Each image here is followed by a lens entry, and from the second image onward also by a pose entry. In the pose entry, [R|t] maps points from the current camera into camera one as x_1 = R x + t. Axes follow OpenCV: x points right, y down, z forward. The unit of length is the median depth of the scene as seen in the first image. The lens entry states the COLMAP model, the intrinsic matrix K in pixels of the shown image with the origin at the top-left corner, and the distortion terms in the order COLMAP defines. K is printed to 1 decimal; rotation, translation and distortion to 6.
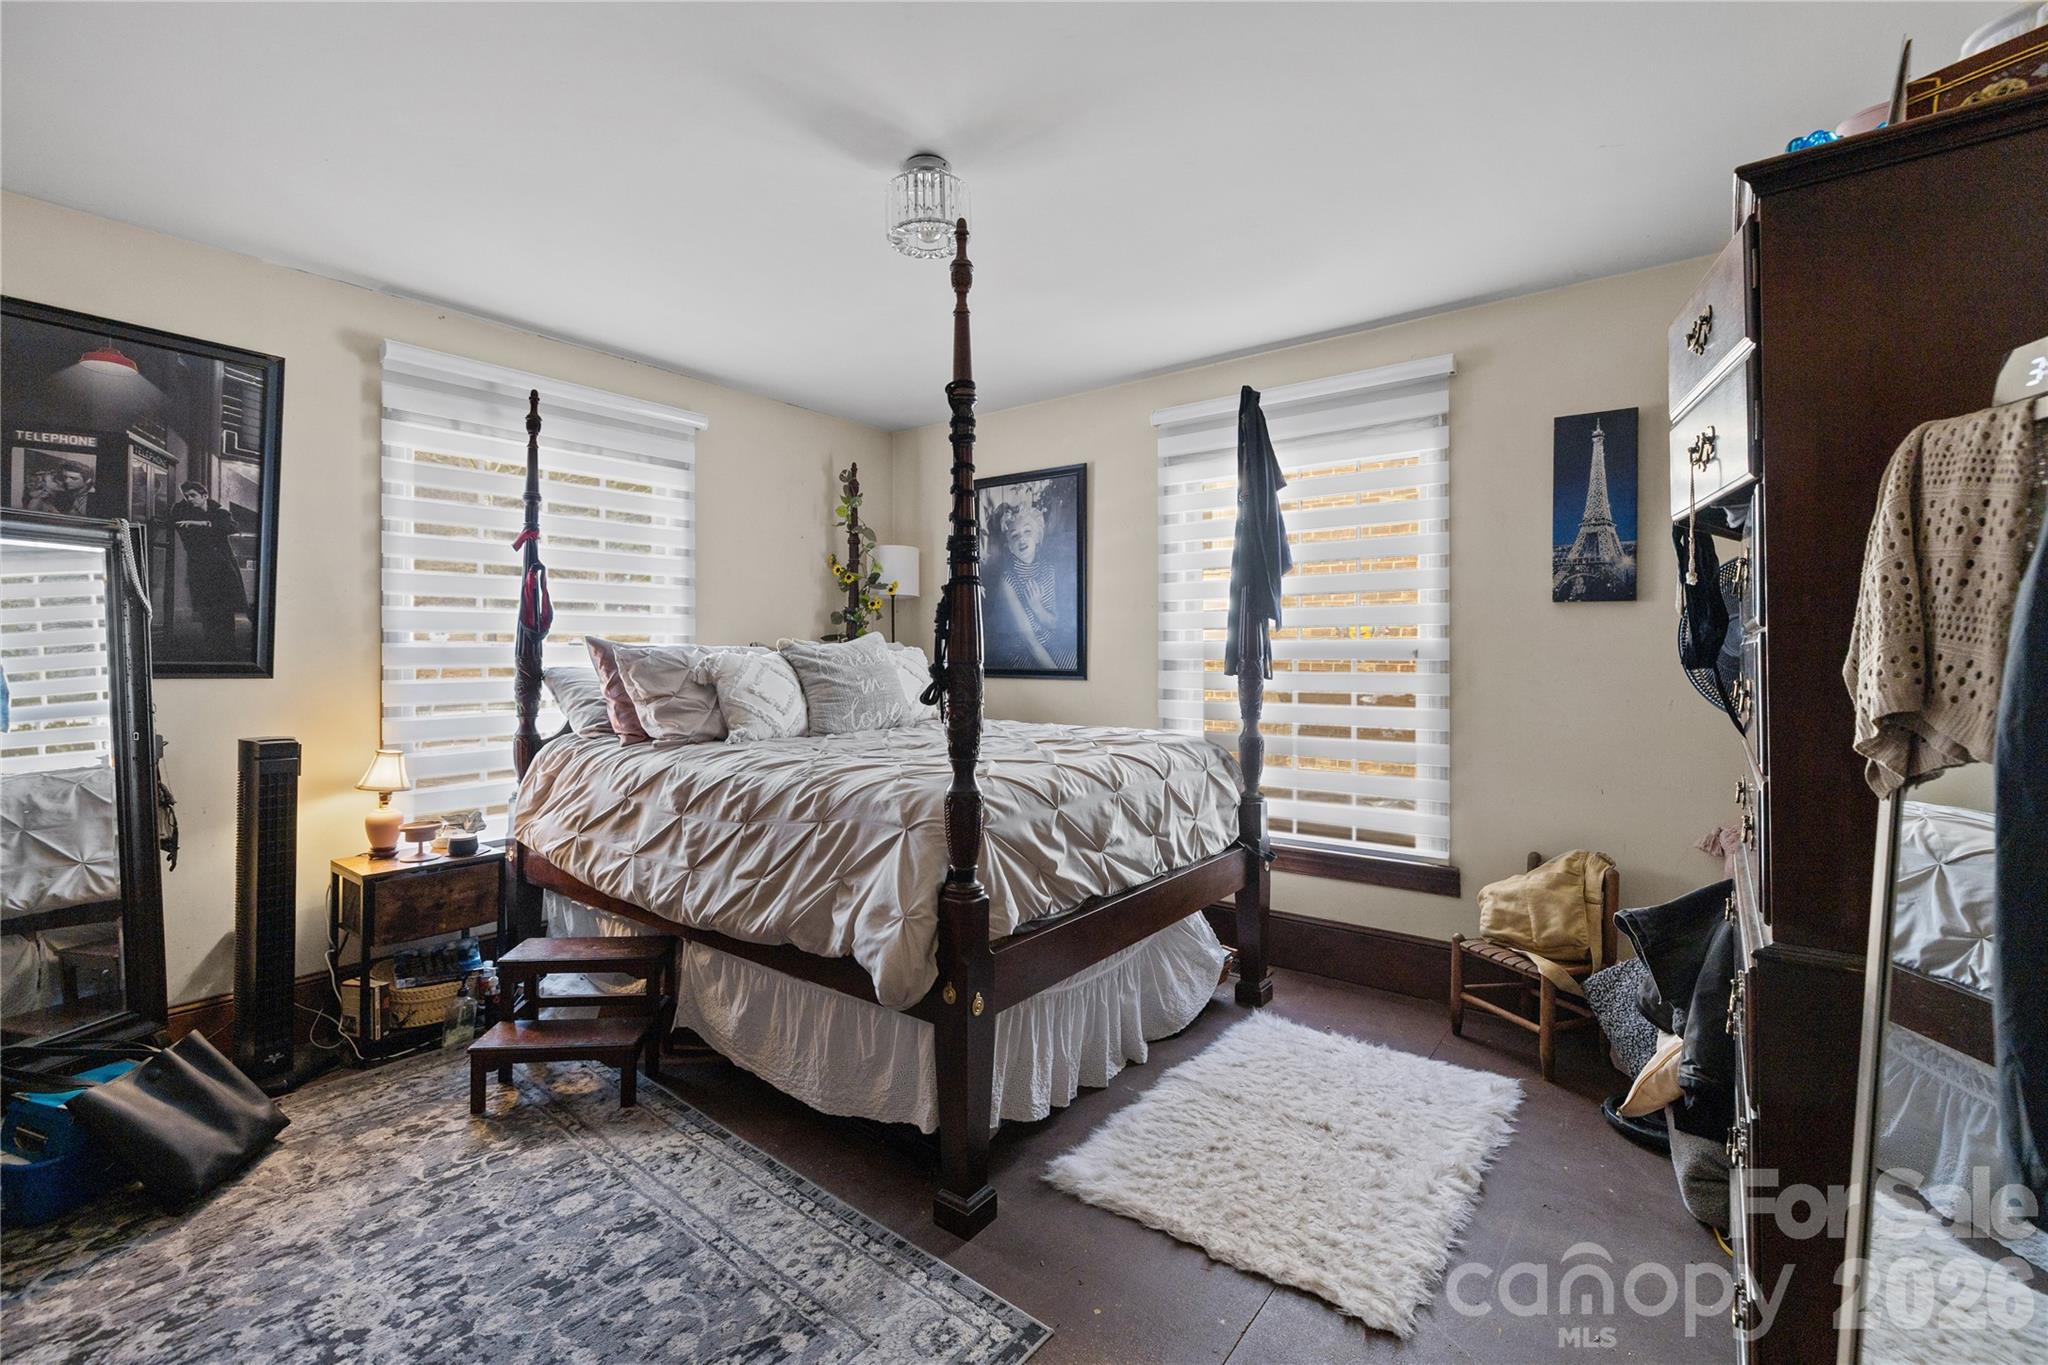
lens RADIAL K [[872.5, 0, 1007.5], [0, 872.5, 667.6], [0, 0, 1]] dist [0.000590, -0.000986]
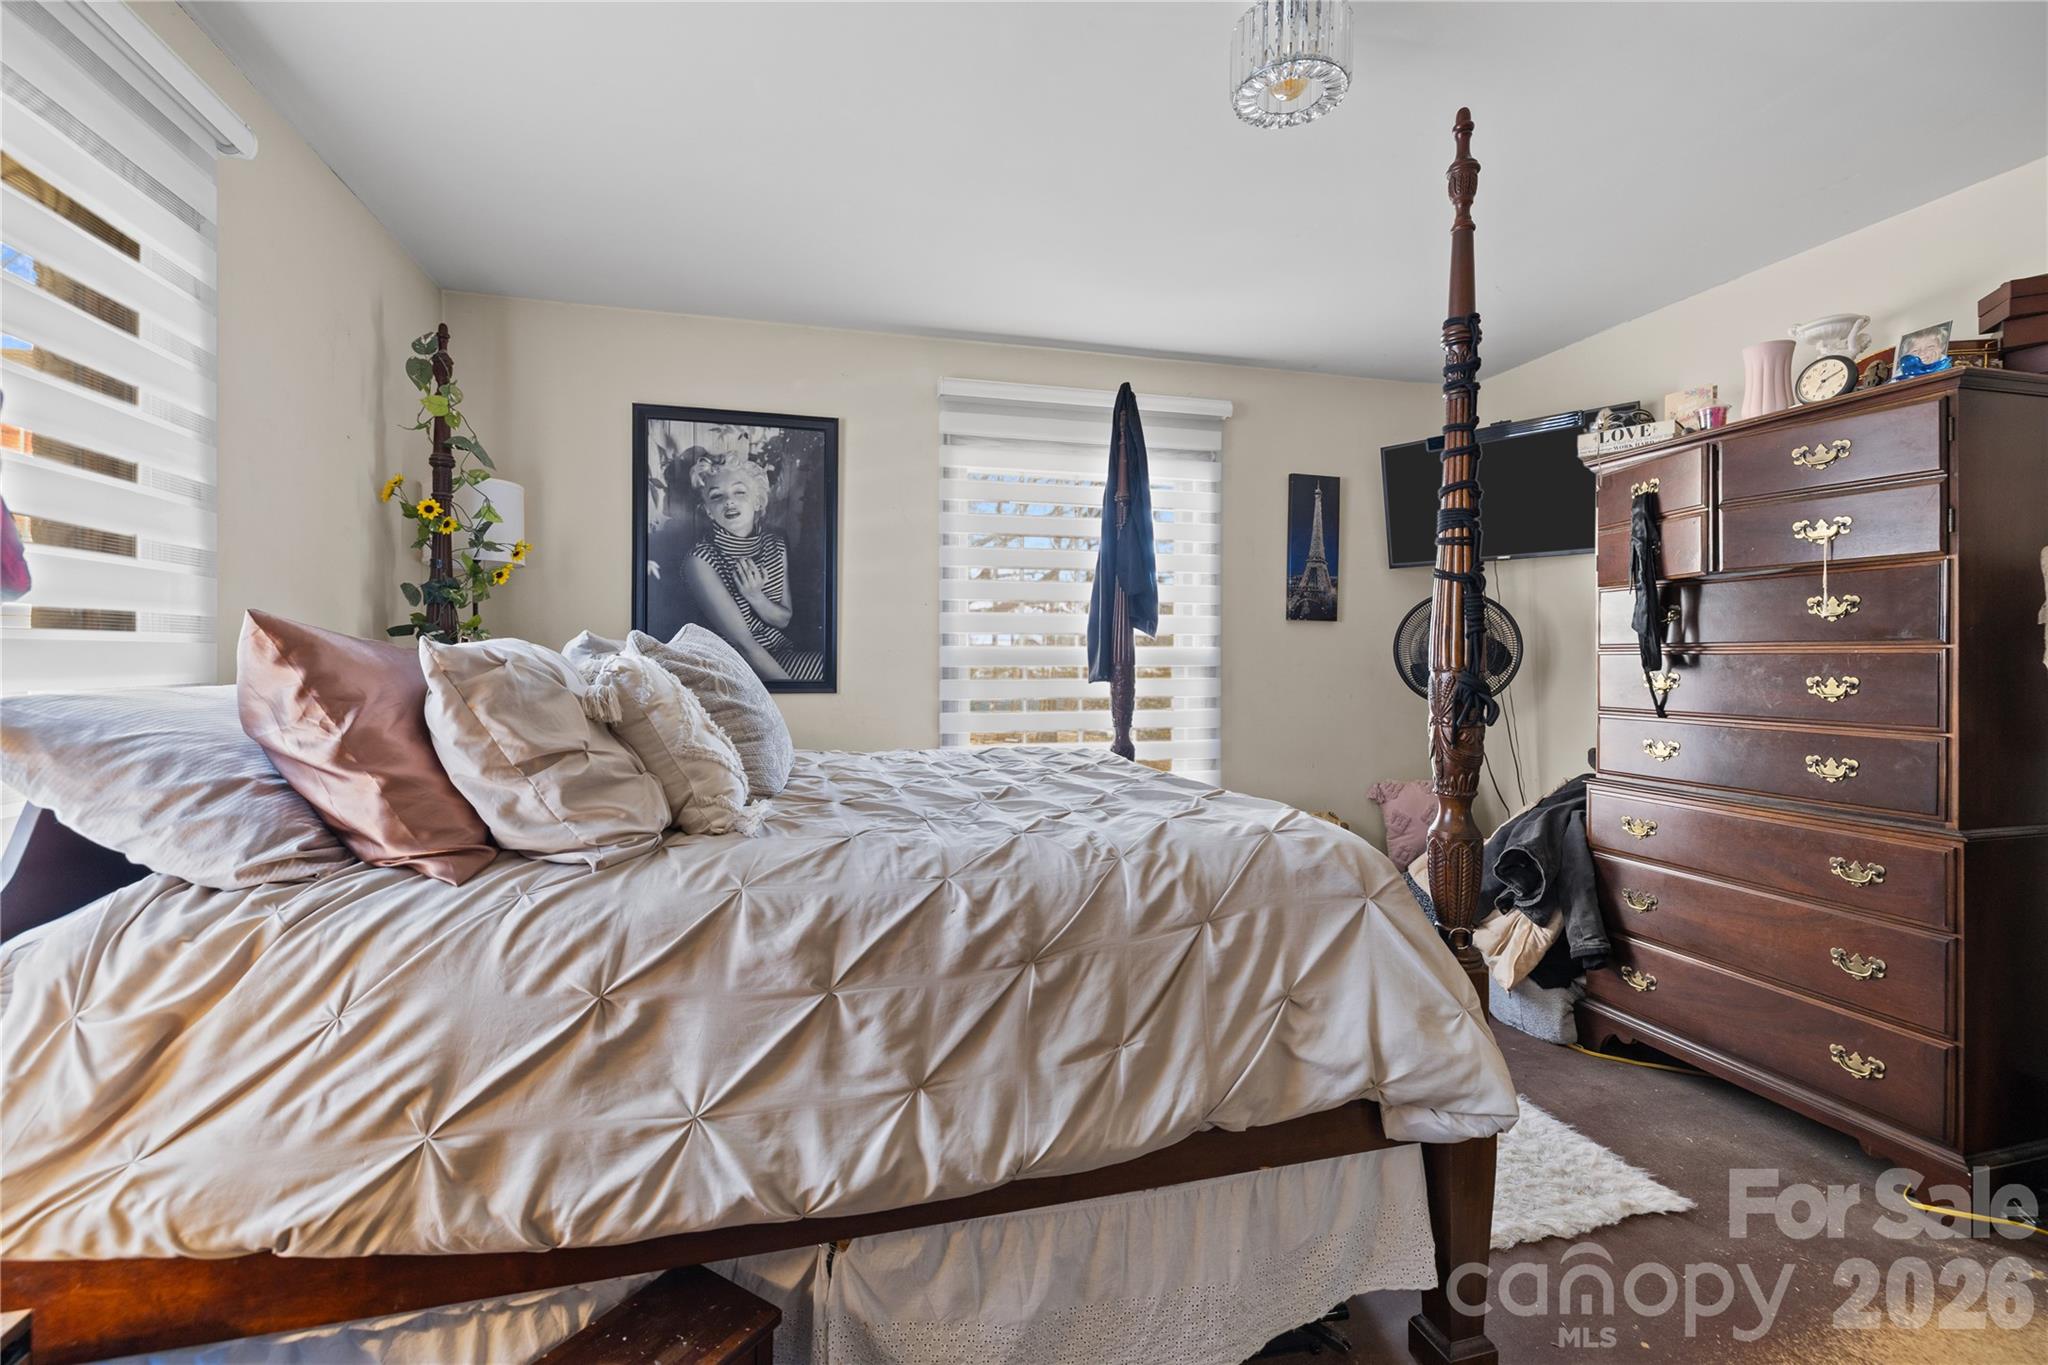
lens RADIAL K [[872.5, 0, 1015.3], [0, 872.5, 668.5], [0, 0, 1]] dist [0.000590, -0.000986]
pose [[0.606405, -0.006174, 0.795132, -0.571951], [0.011674, 0.999931, -0.001139, -0.007123], [-0.795070, 0.009973, 0.606435, 0.510323]]
